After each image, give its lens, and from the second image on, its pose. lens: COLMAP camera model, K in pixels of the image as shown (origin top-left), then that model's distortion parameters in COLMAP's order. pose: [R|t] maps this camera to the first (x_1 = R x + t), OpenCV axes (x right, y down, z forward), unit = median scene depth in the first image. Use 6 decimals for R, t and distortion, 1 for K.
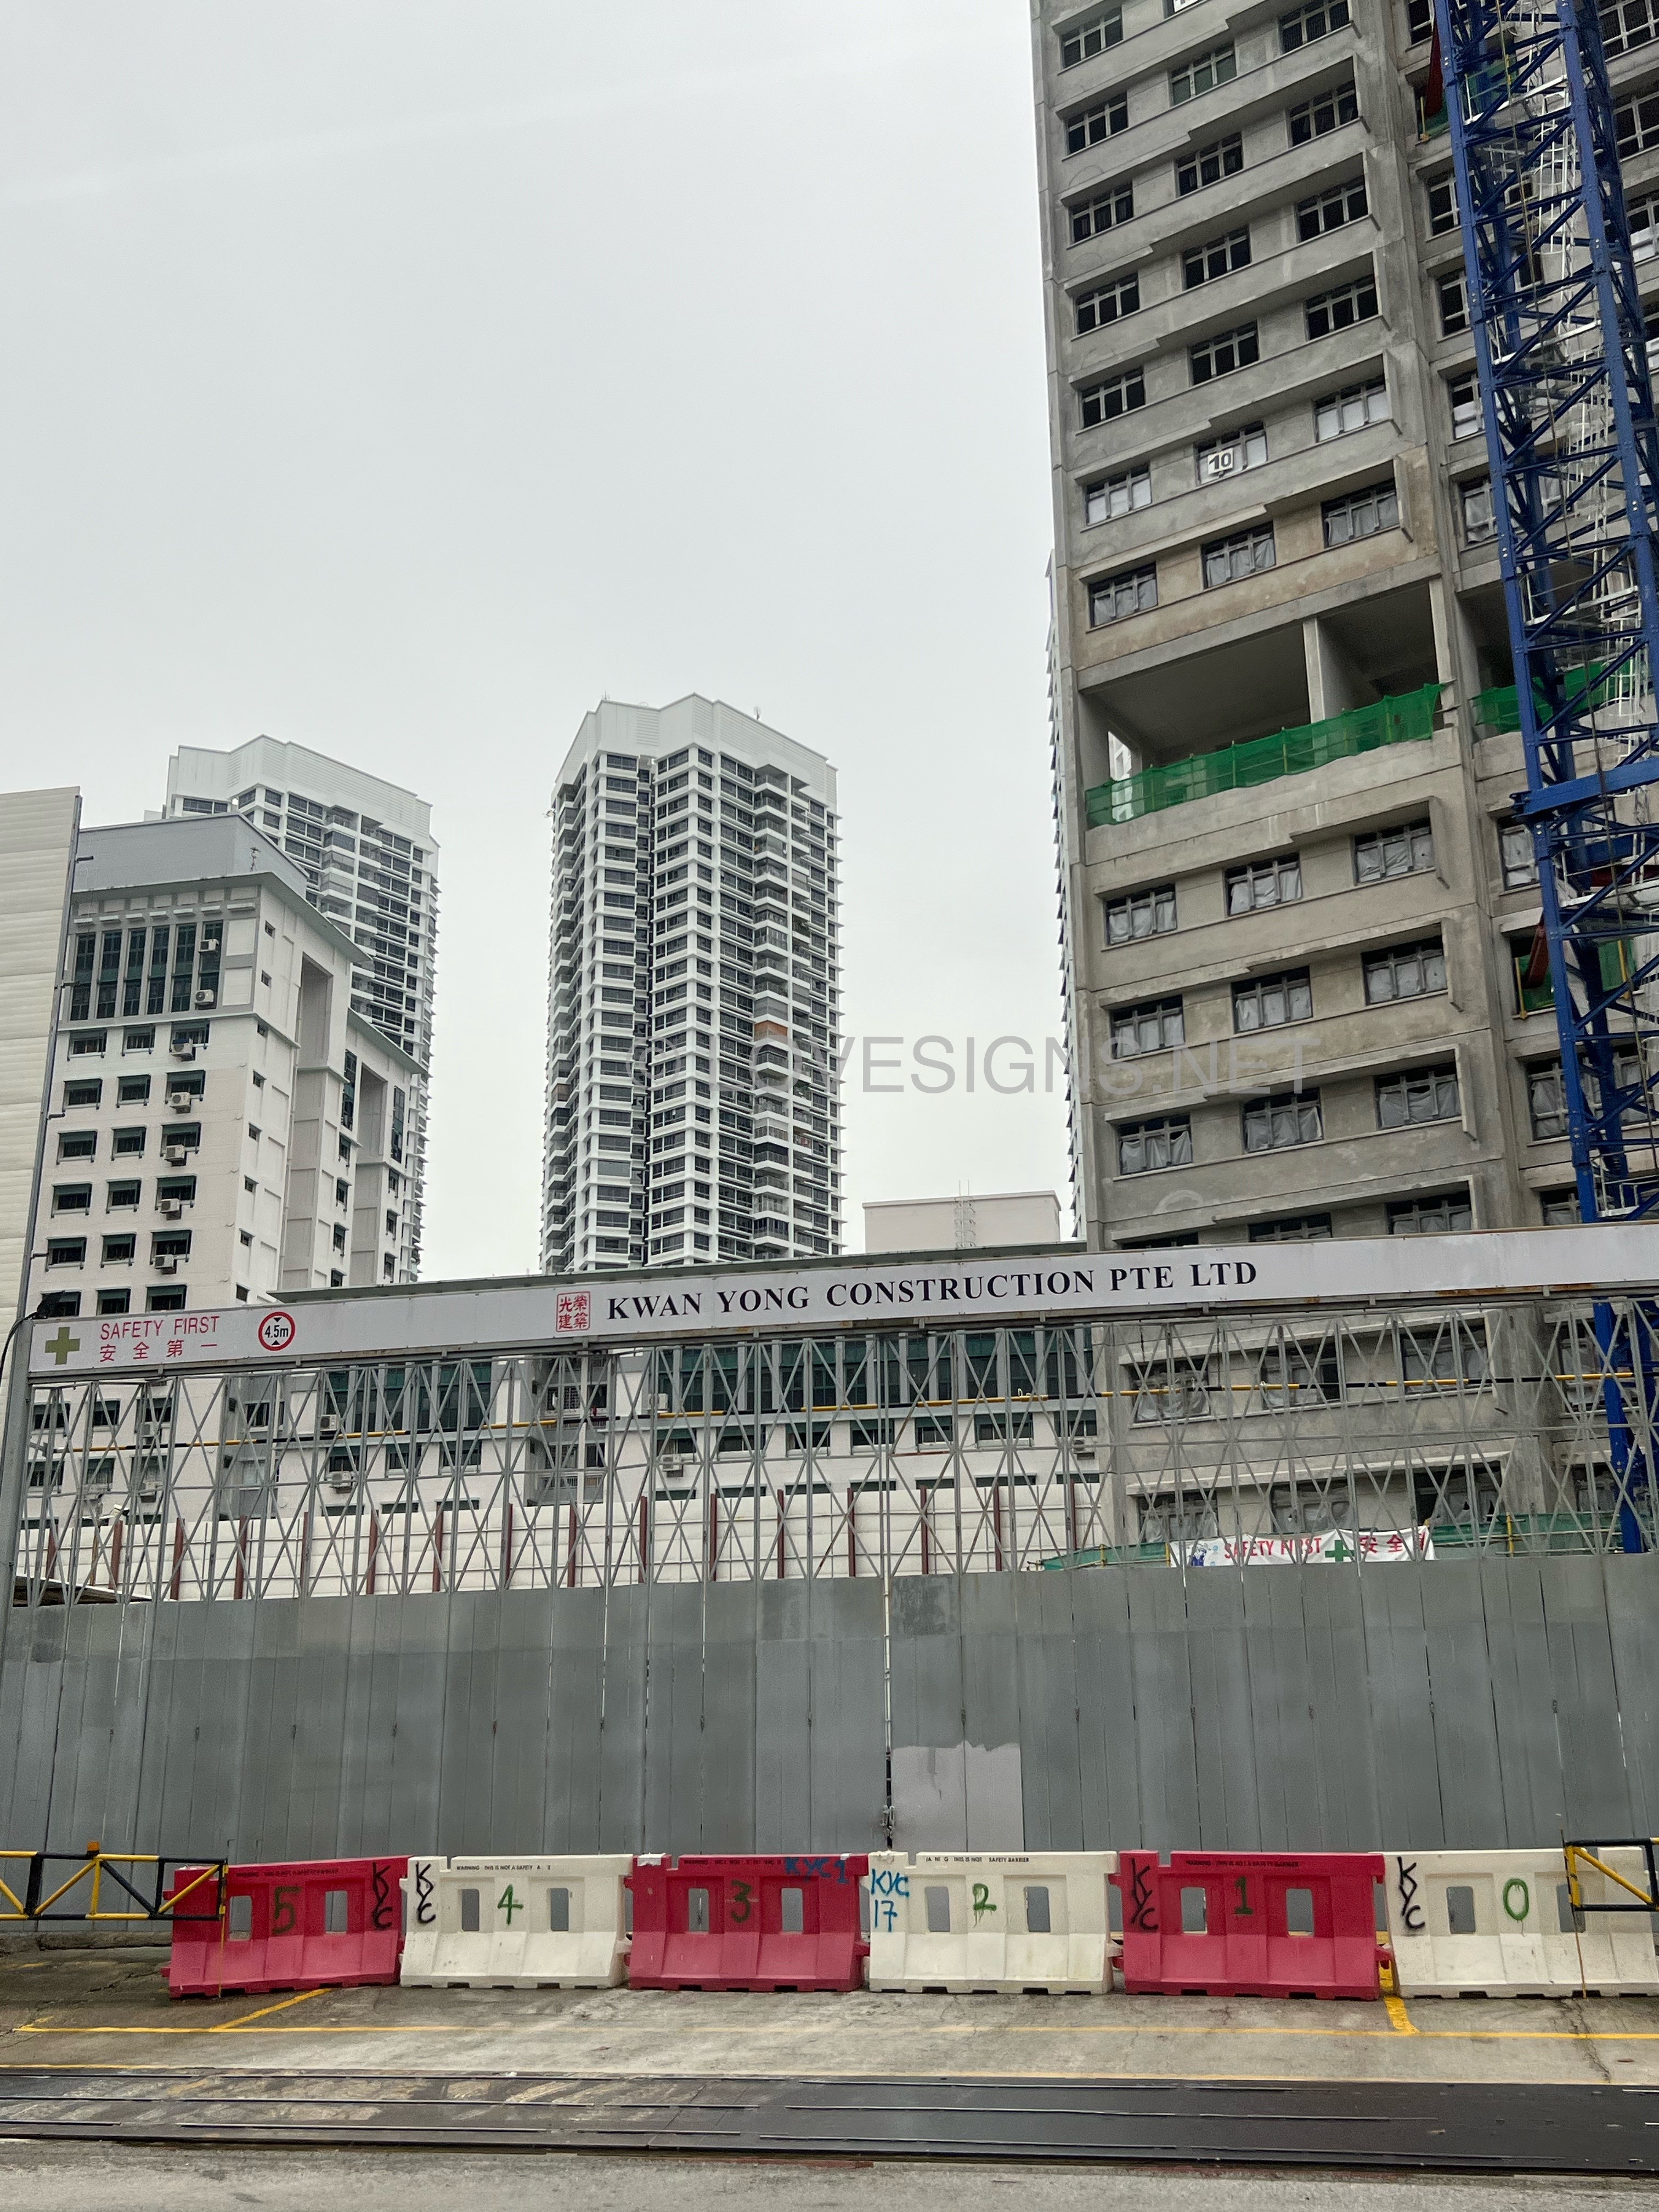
lens RADIAL K [[2091.9, 0, 837.2], [0, 2091.9, 1105.9], [0, 0, 1]] dist [0.089371, -0.145362]
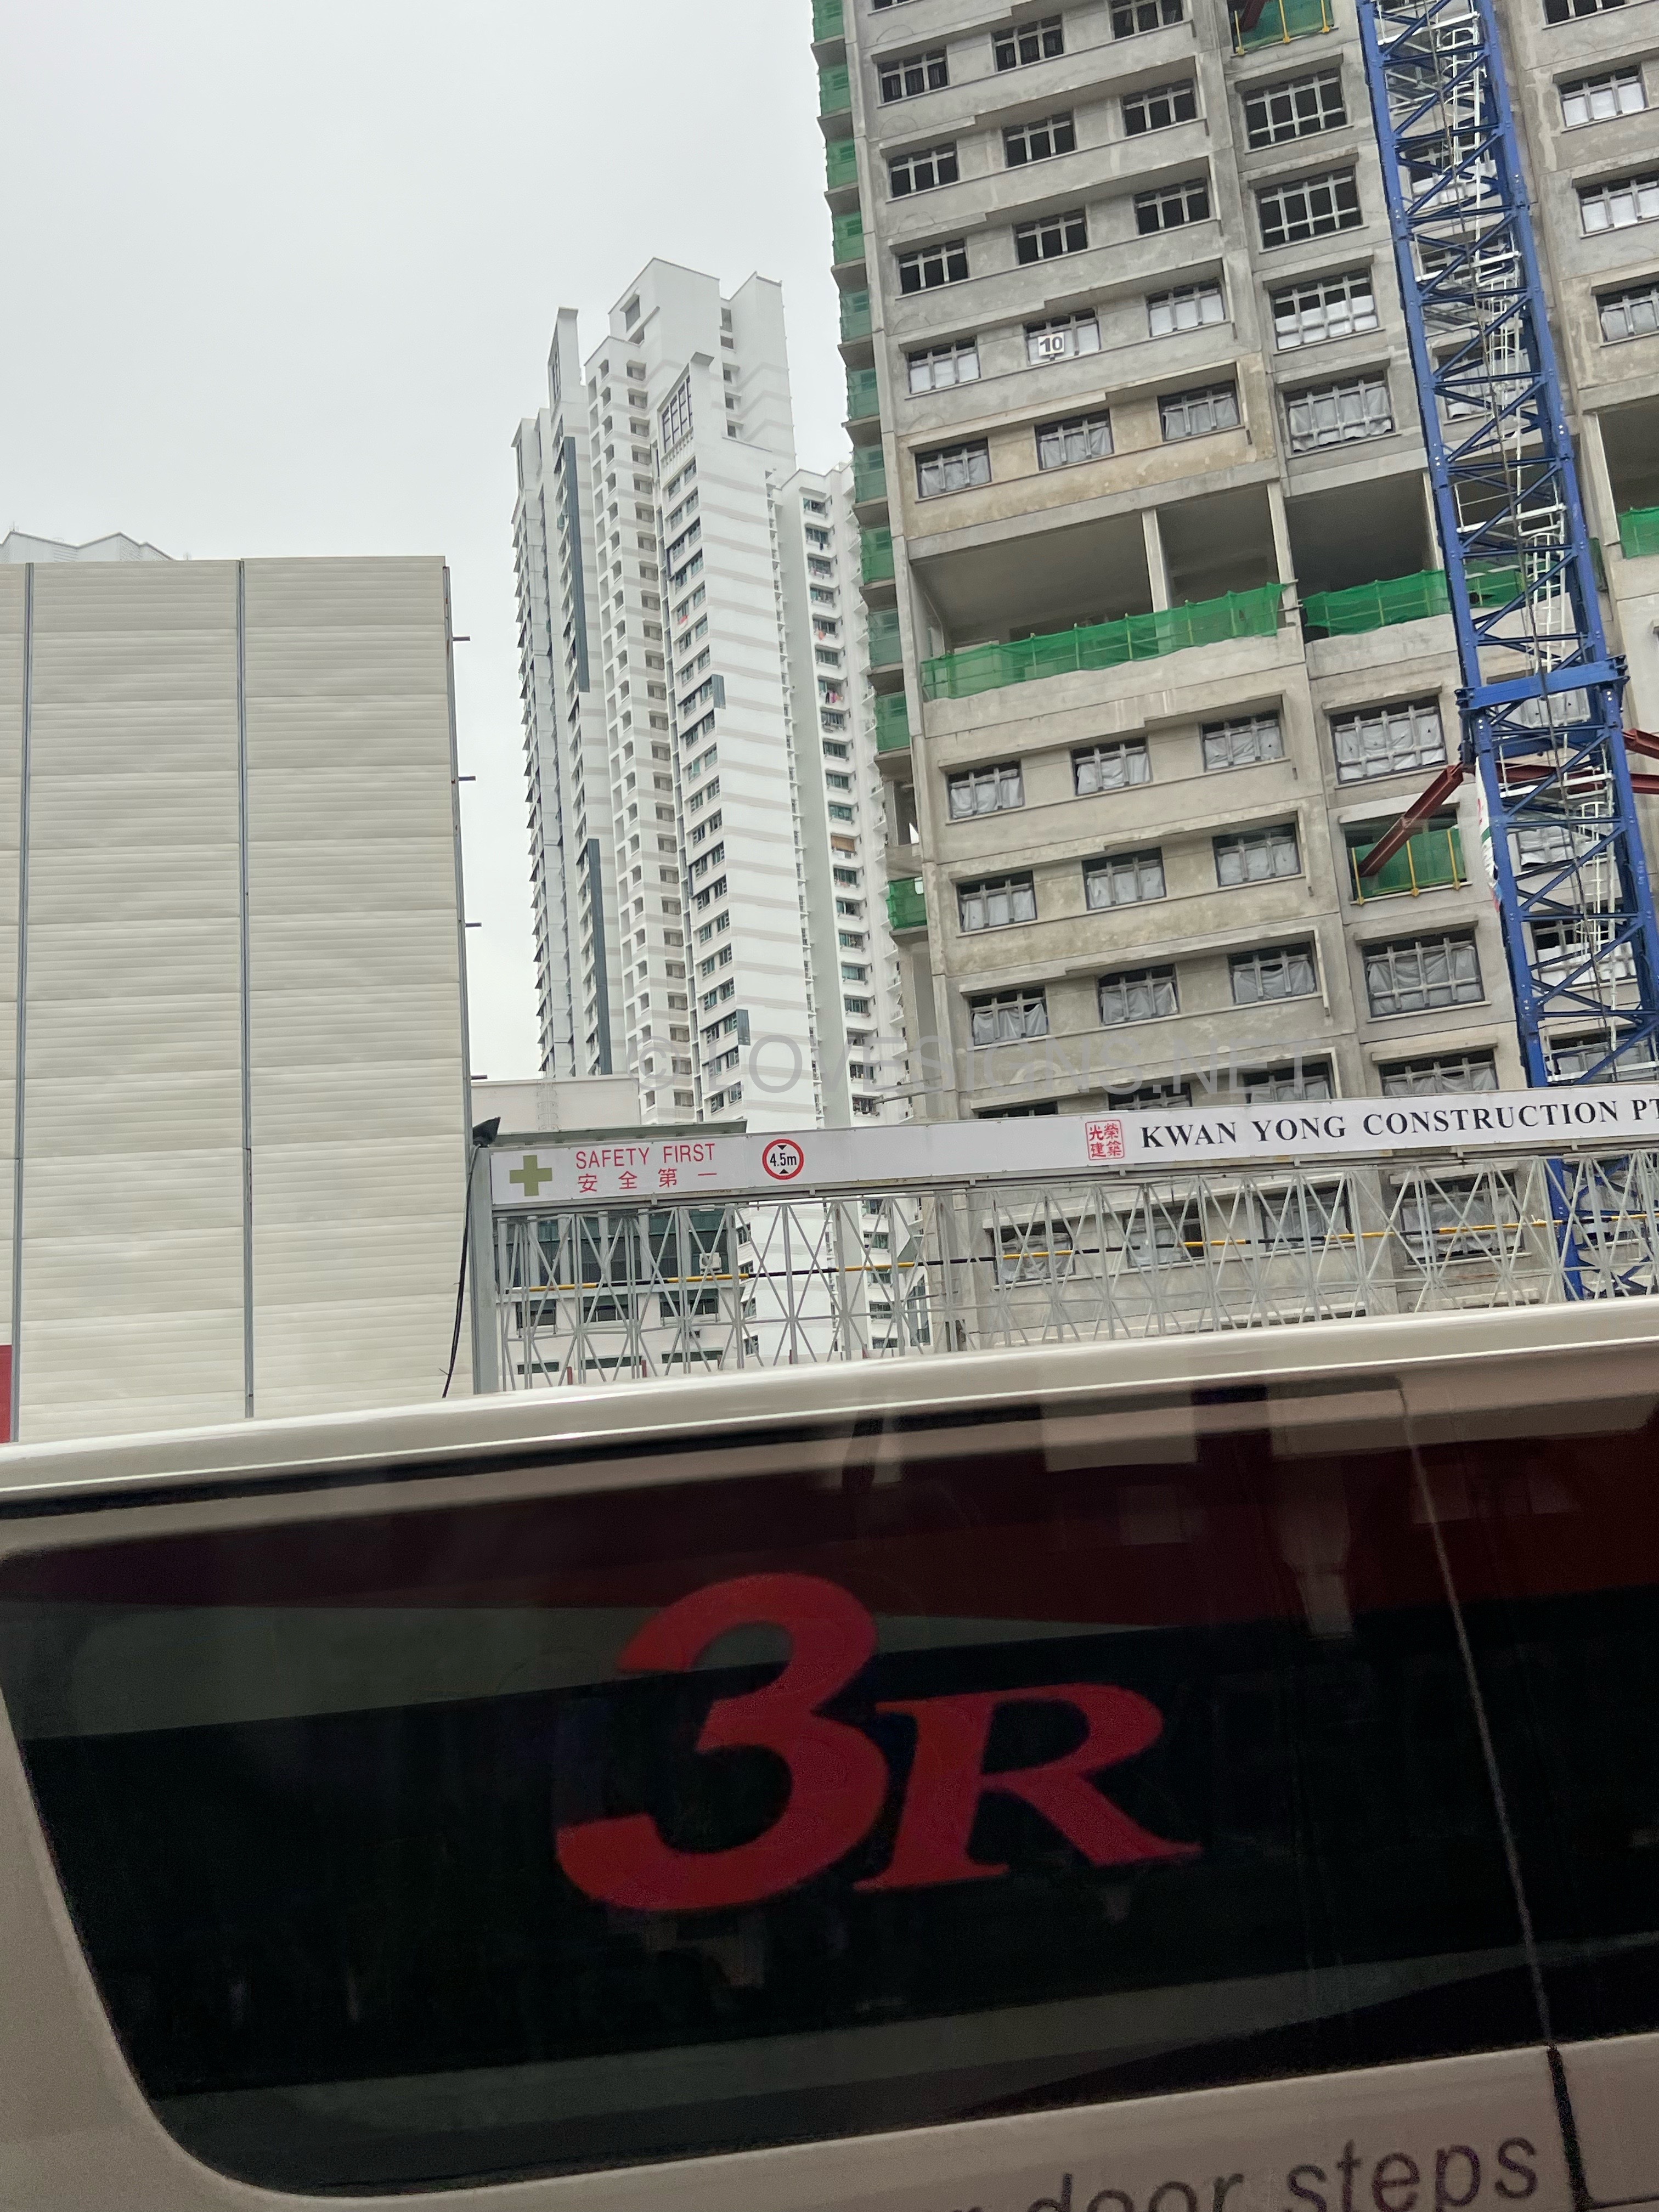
lens RADIAL K [[2077.1, 0, 826.7], [0, 2077.1, 1145.1], [0, 0, 1]] dist [0.053976, -0.117507]
pose [[0.955676, 0.005195, 0.294376, -0.215754], [-0.025363, 0.997580, 0.064733, 0.016623], [-0.293328, -0.069329, 0.953495, 0.047199]]
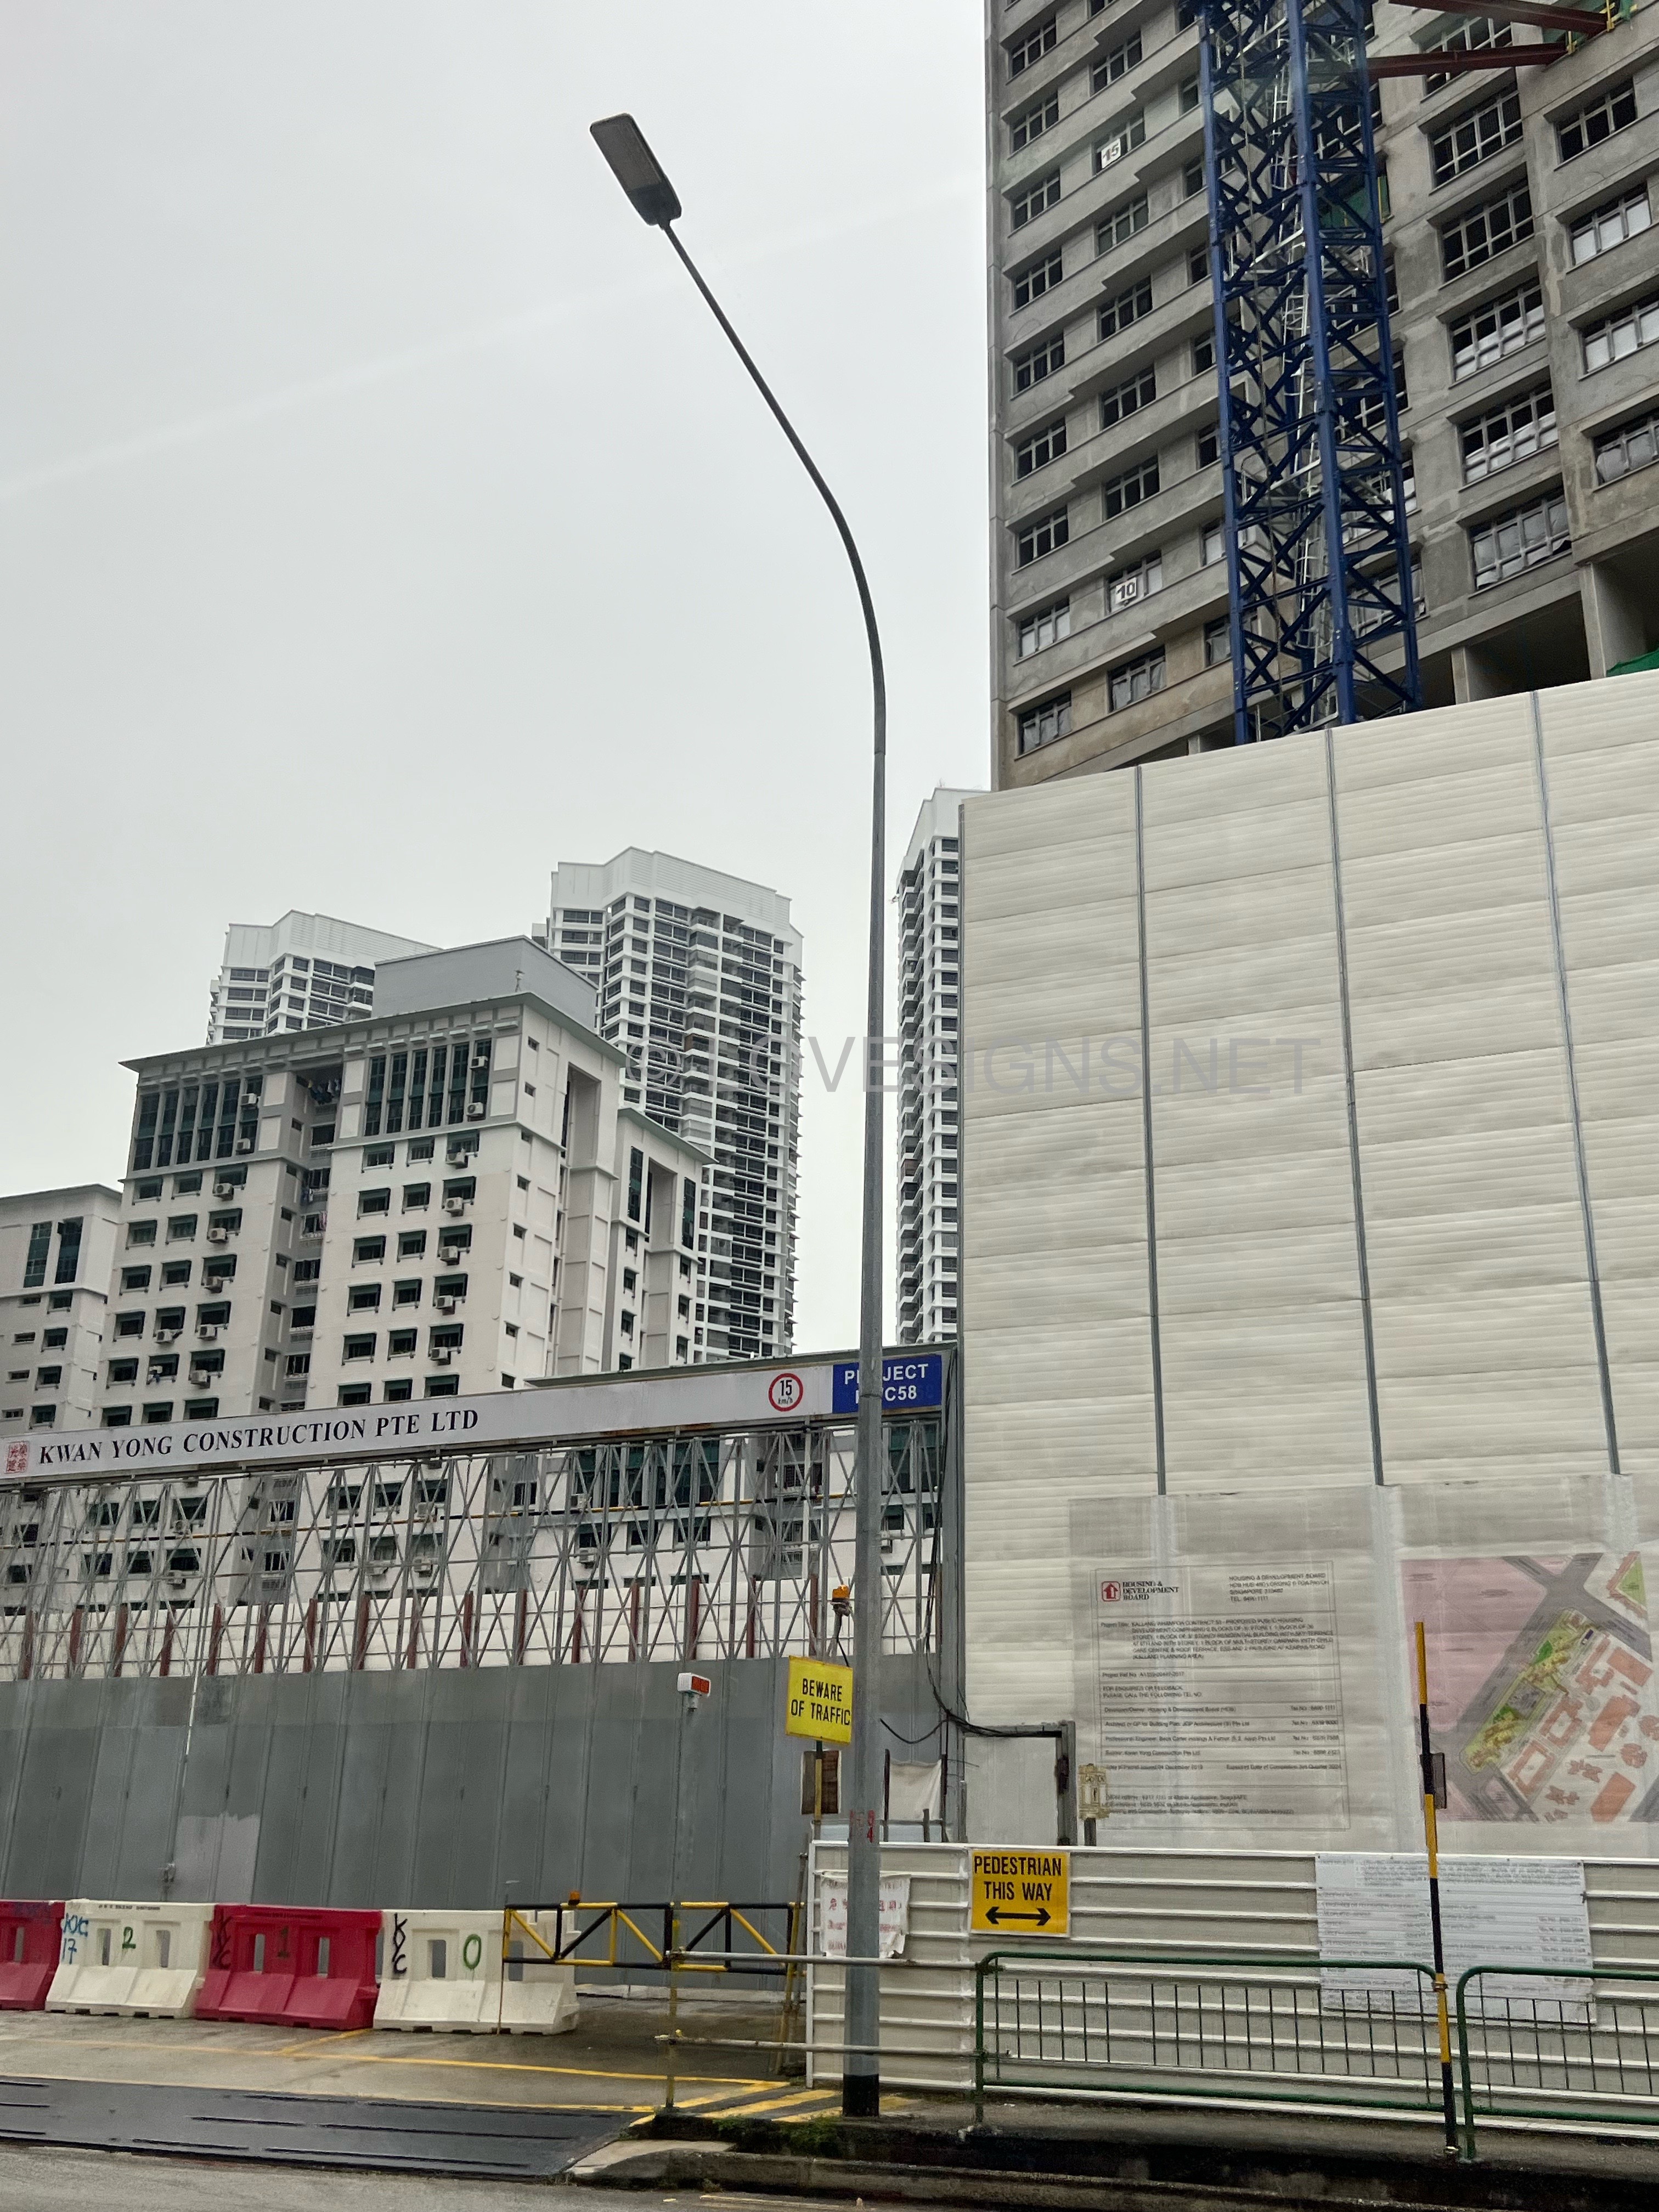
lens RADIAL K [[2079.6, 0, 829.9], [0, 2079.6, 1078.2], [0, 0, 1]] dist [0.159246, -0.376638]
pose [[0.974759, -0.052835, -0.216919, 0.252689], [0.043657, 0.997946, -0.046890, -0.018884], [0.218951, 0.036236, 0.975063, -0.048984]]
